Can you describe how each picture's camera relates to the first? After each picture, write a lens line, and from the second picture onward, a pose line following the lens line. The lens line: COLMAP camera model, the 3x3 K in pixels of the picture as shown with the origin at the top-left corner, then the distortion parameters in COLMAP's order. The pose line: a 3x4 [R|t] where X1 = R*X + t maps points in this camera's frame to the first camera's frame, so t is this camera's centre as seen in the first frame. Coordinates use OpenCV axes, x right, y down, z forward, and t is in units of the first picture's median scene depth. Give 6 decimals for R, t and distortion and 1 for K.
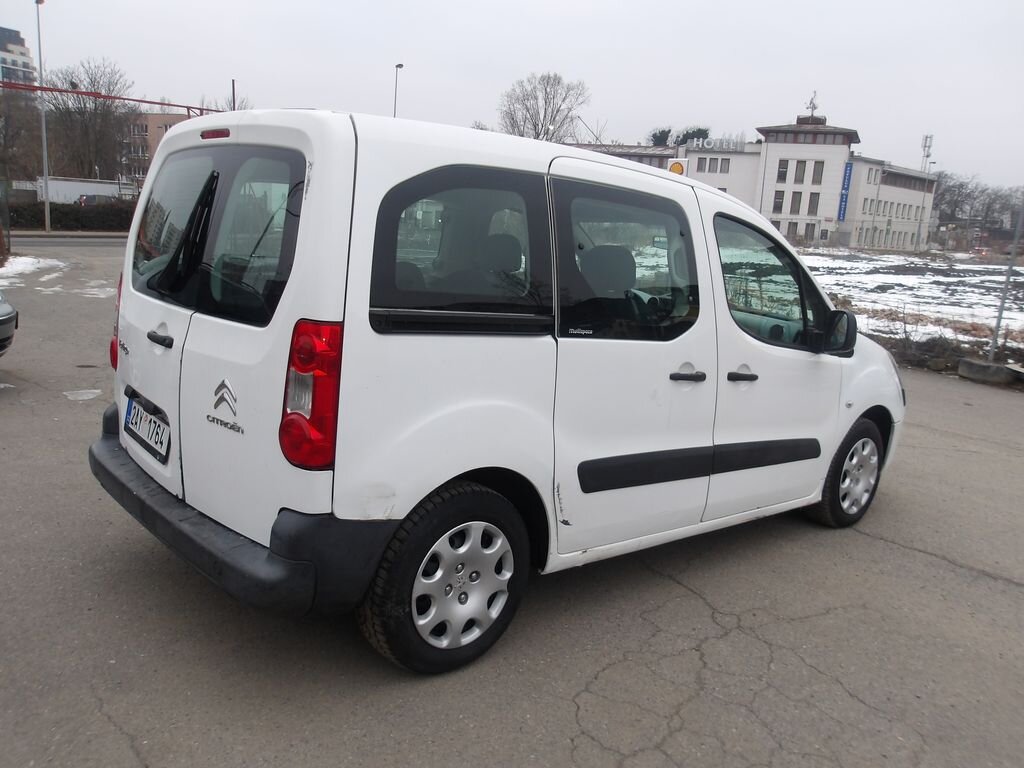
lens RADIAL K [[855.9, 0, 506.4], [0, 855.9, 387.7], [0, 0, 1]] dist [0.002010, -0.006485]
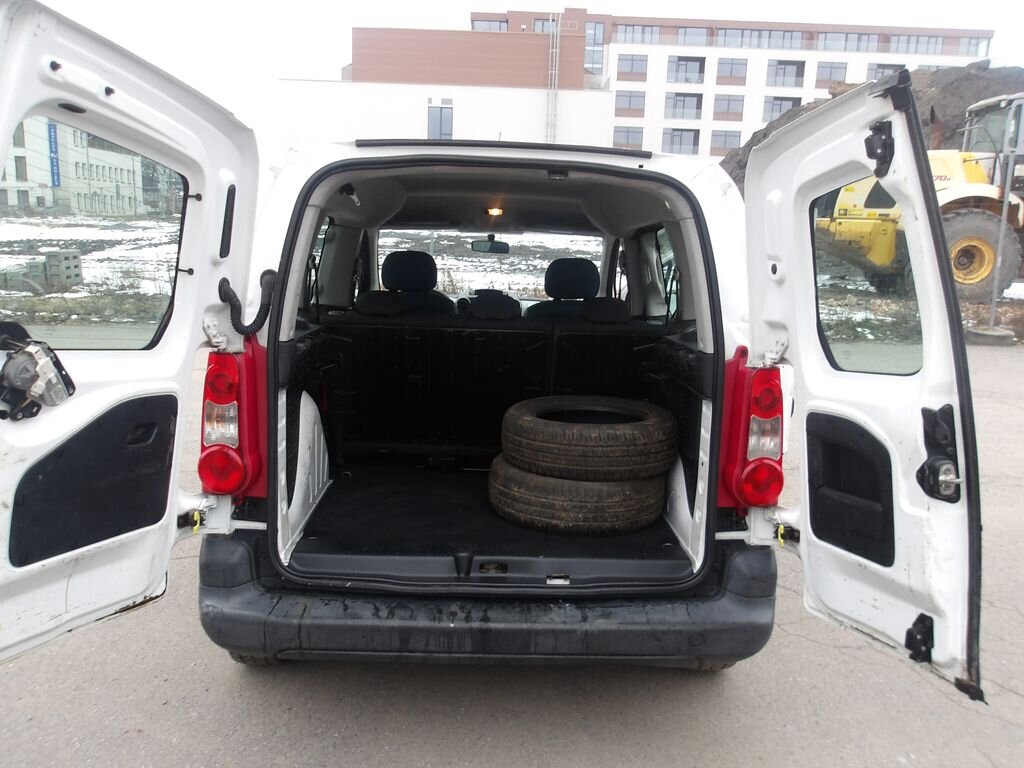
lens RADIAL K [[855.9, 0, 509.7], [0, 855.9, 383.9], [0, 0, 1]] dist [0.002010, -0.006485]
pose [[0.641569, -0.189842, 0.743202, -0.649770], [0.161470, 0.980605, 0.111094, -0.119742], [-0.749878, 0.048730, 0.659779, 0.298428]]
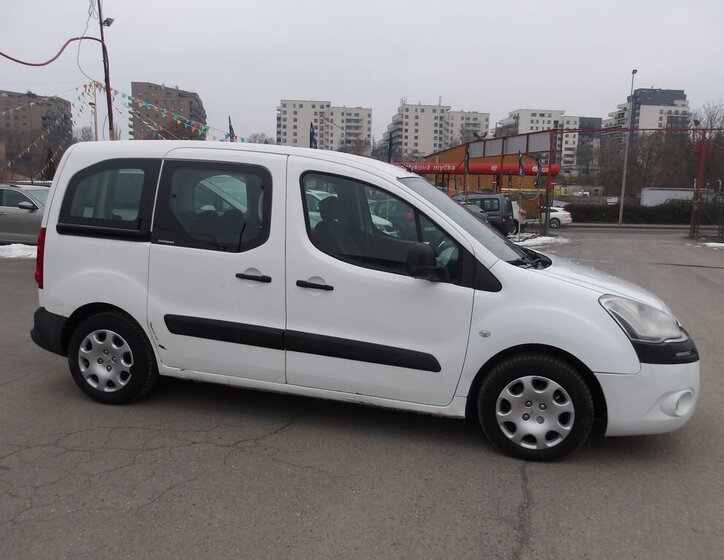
lens RADIAL K [[623.4, 0, 360.3], [0, 623.4, 281.7], [0, 0, 1]] dist [0.000486, -0.003810]
pose [[0.550989, 0.061444, -0.832247, 0.979725], [-0.140238, 0.989921, -0.019760, -0.008085], [0.822644, 0.127600, 0.554053, 0.420448]]
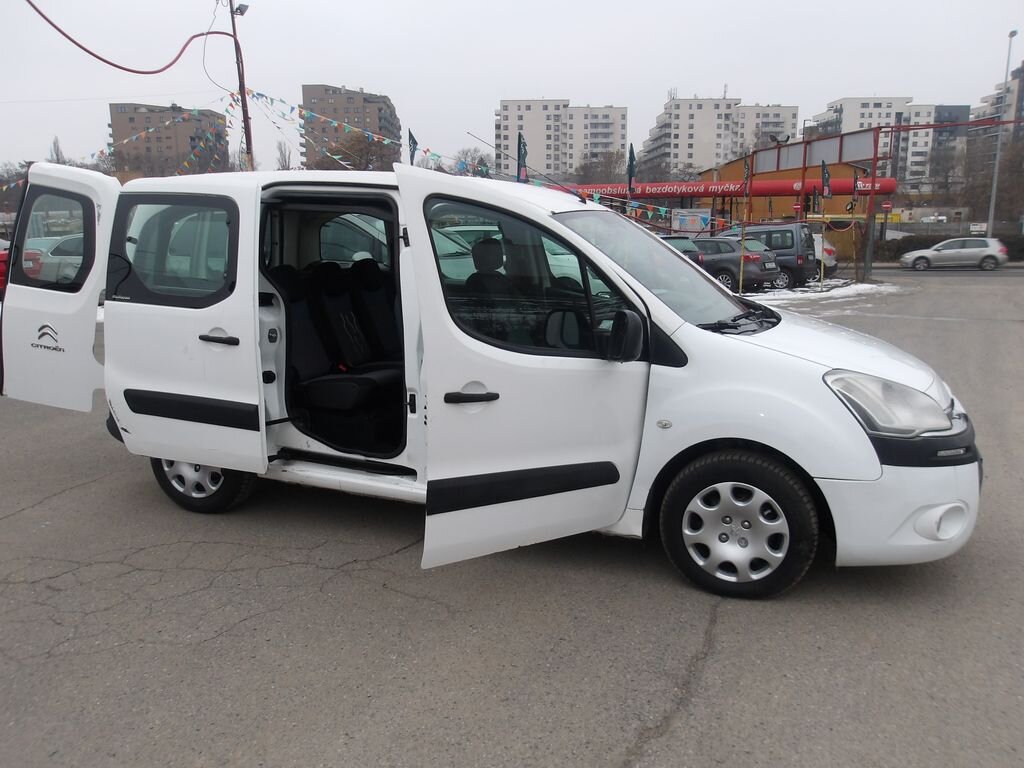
lens RADIAL K [[855.9, 0, 509.4], [0, 855.9, 386.9], [0, 0, 1]] dist [0.002010, -0.006485]
pose [[0.446824, 0.094268, -0.889642, 1.055270], [-0.131942, 0.990502, 0.038687, -0.027092], [0.884839, 0.100095, 0.455018, 0.506115]]
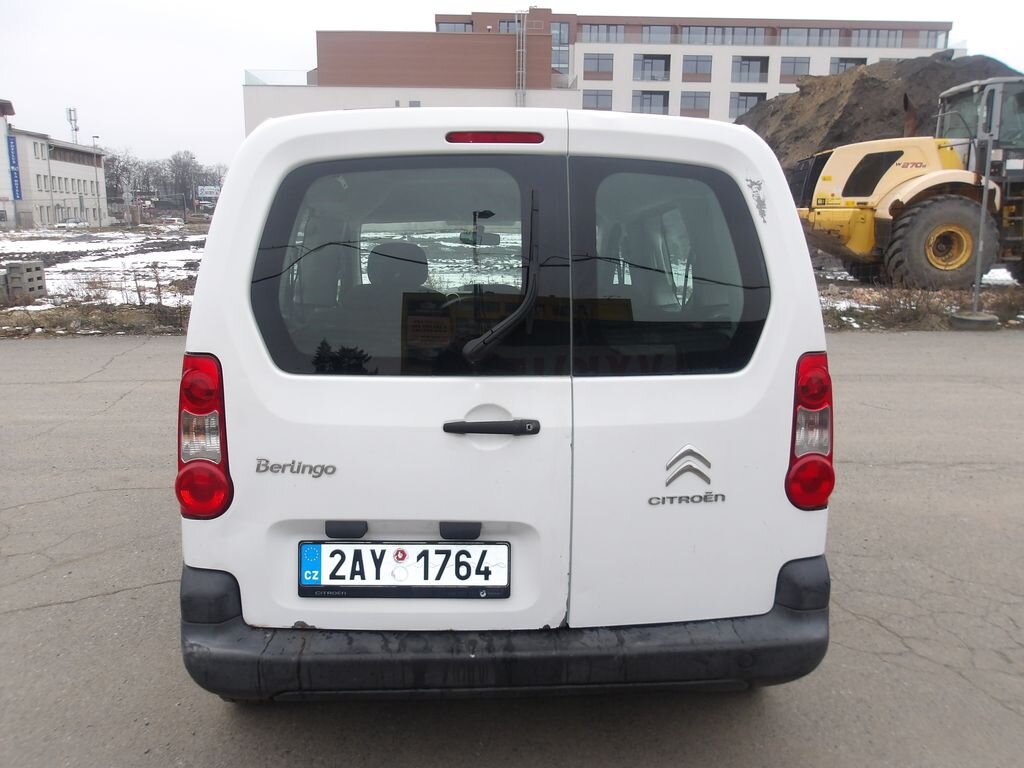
lens RADIAL K [[855.9, 0, 511.9], [0, 855.9, 386.5], [0, 0, 1]] dist [0.002010, -0.006485]
pose [[0.612119, -0.211043, 0.762083, -0.619015], [0.189952, 0.974753, 0.117365, -0.114336], [-0.767612, 0.072917, 0.636753, 0.358076]]
